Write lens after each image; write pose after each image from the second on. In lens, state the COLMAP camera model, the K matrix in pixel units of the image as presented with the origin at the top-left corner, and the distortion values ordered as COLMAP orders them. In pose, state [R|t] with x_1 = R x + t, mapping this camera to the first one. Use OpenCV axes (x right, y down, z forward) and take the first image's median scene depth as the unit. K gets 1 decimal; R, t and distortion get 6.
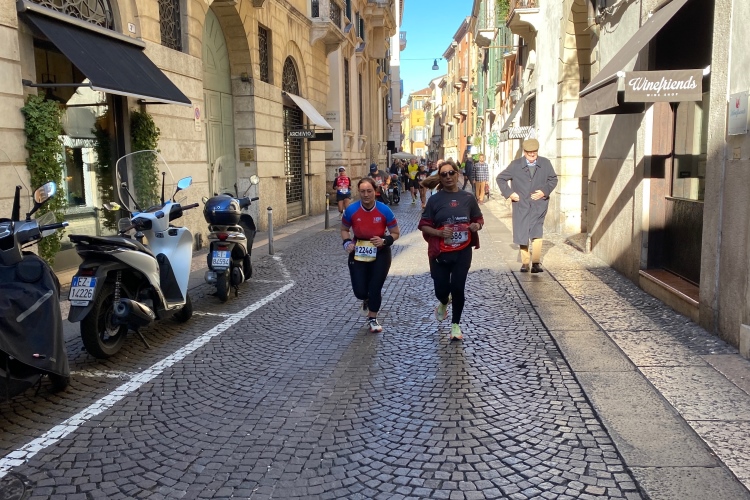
lens RADIAL K [[683.3, 0, 375.0], [0, 683.3, 250.0], [0, 0, 1]] dist [0.080400, -0.132638]
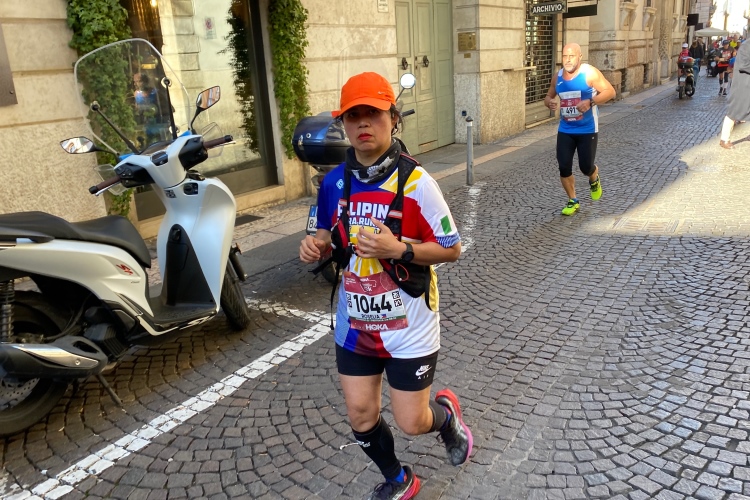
lens RADIAL K [[683.3, 0, 375.0], [0, 683.3, 250.0], [0, 0, 1]] dist [0.080400, -0.132638]
pose [[0.919940, 0.062088, -0.387112, 0.036525], [-0.002457, 0.988274, 0.152668, -0.033833], [0.392052, -0.139495, 0.909305, 0.292028]]
